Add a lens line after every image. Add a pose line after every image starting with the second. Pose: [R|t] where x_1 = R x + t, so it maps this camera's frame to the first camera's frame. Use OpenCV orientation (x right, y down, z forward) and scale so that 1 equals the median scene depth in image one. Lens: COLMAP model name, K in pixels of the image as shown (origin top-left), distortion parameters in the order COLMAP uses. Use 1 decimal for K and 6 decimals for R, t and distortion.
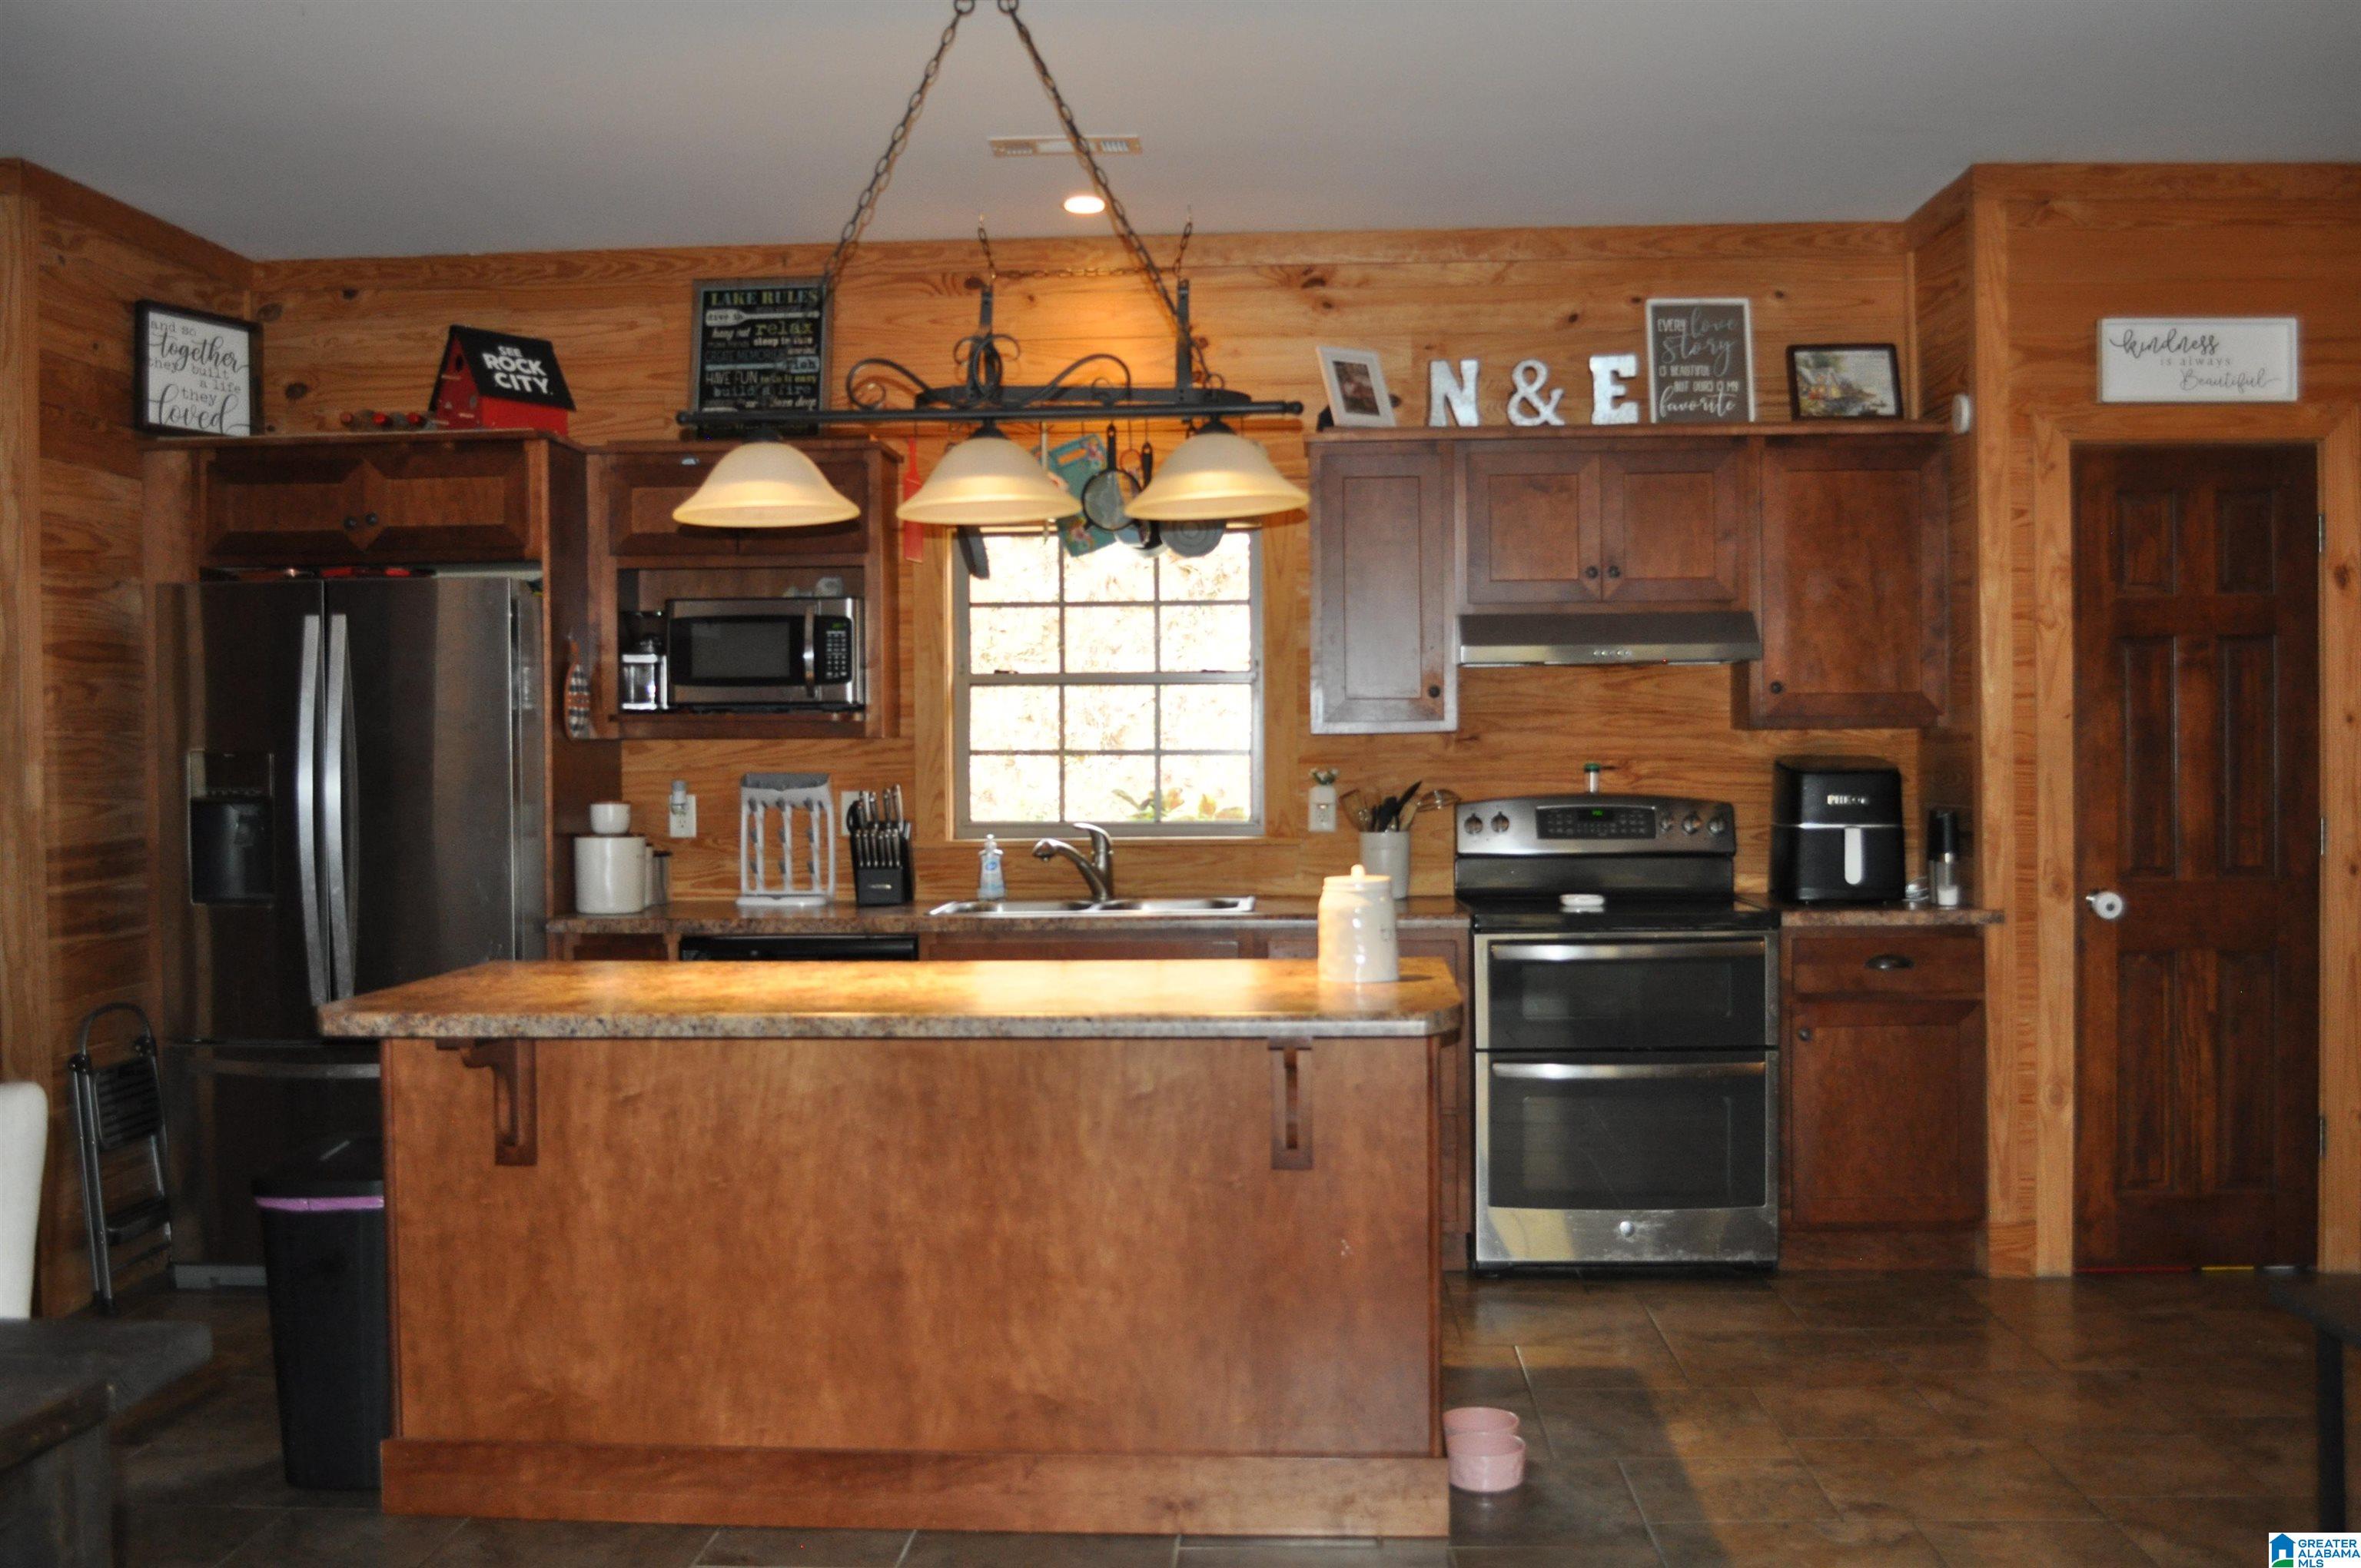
lens RADIAL K [[2188.6, 0, 1172.1], [0, 2188.6, 781.0], [0, 0, 1]] dist [-0.069877, 0.000000]
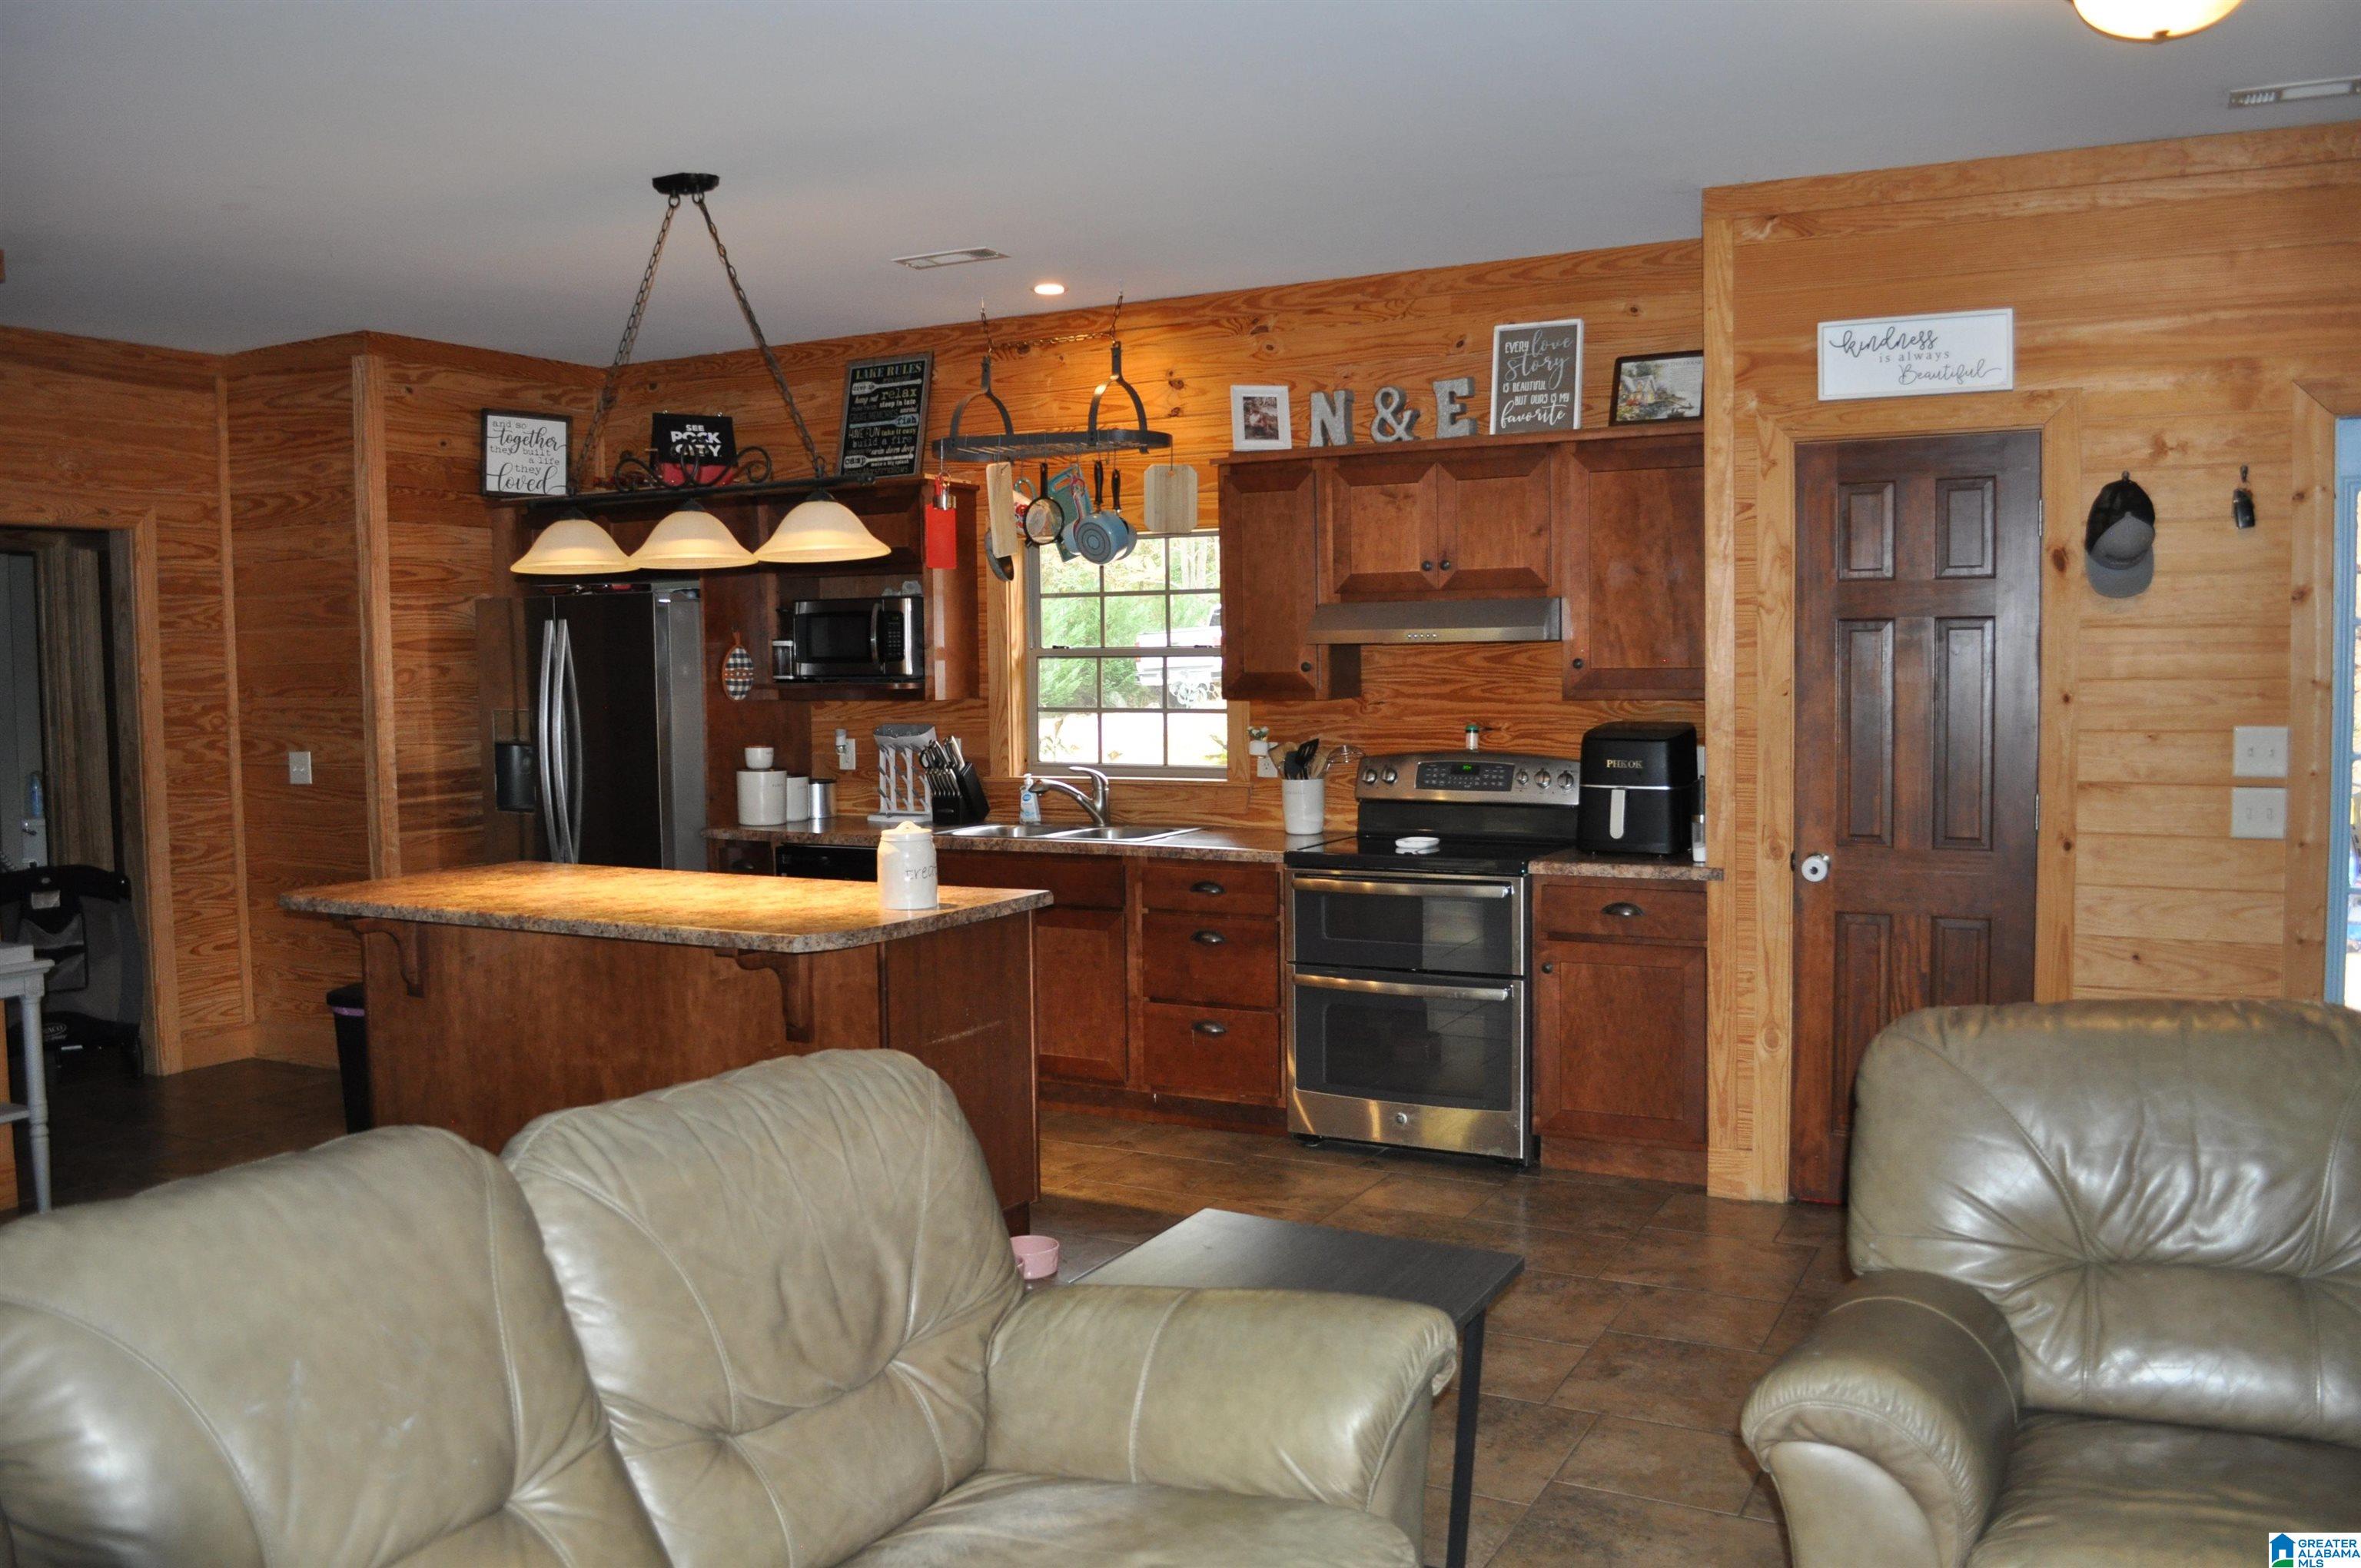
lens RADIAL K [[1853.9, 0, 1185.6], [0, 1853.9, 778.3], [0, 0, 1]] dist [-0.087030, 0.012672]
pose [[0.908558, 0.024354, -0.417048, 0.493305], [-0.002737, 0.998625, 0.052354, -0.032823], [0.417750, -0.046425, 0.907375, 0.032352]]
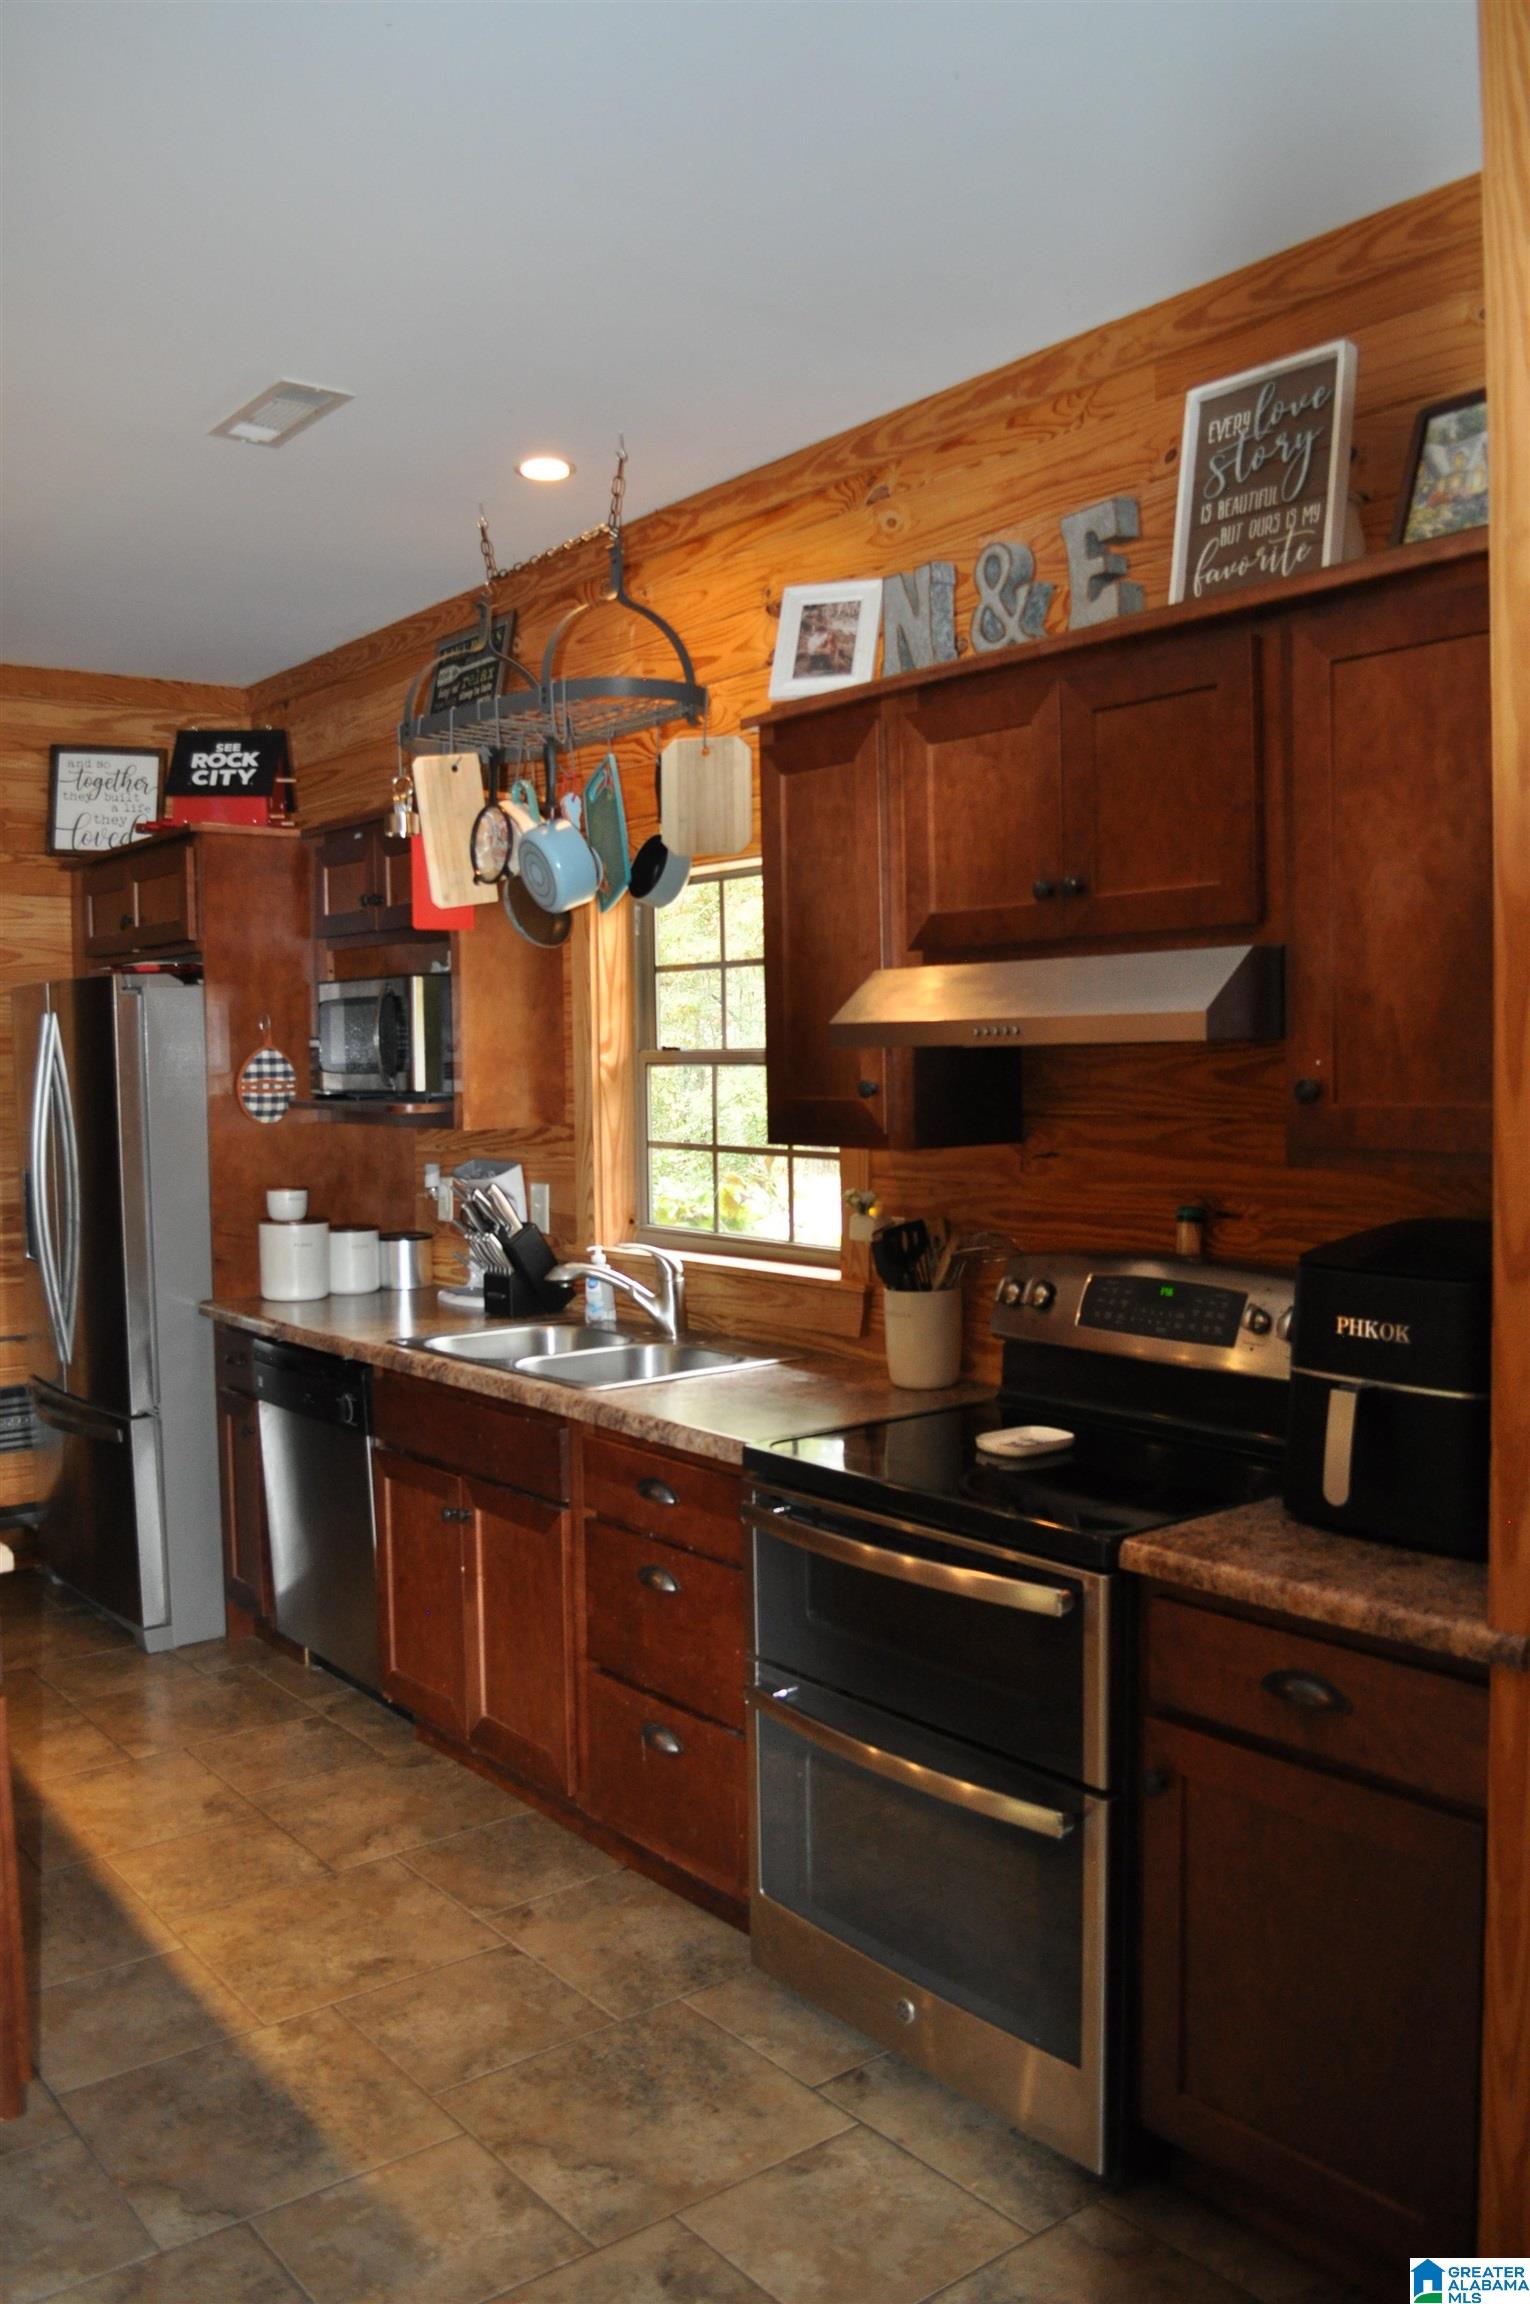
lens RADIAL K [[1809.1, 0, 763.6], [0, 1809.1, 1156.7], [0, 0, 1]] dist [-0.087030, 0.012672]
pose [[0.662826, 0.041575, -0.747619, 0.506473], [-0.004022, 0.998641, 0.051969, -0.048858], [0.748763, -0.031439, 0.662092, 0.621486]]
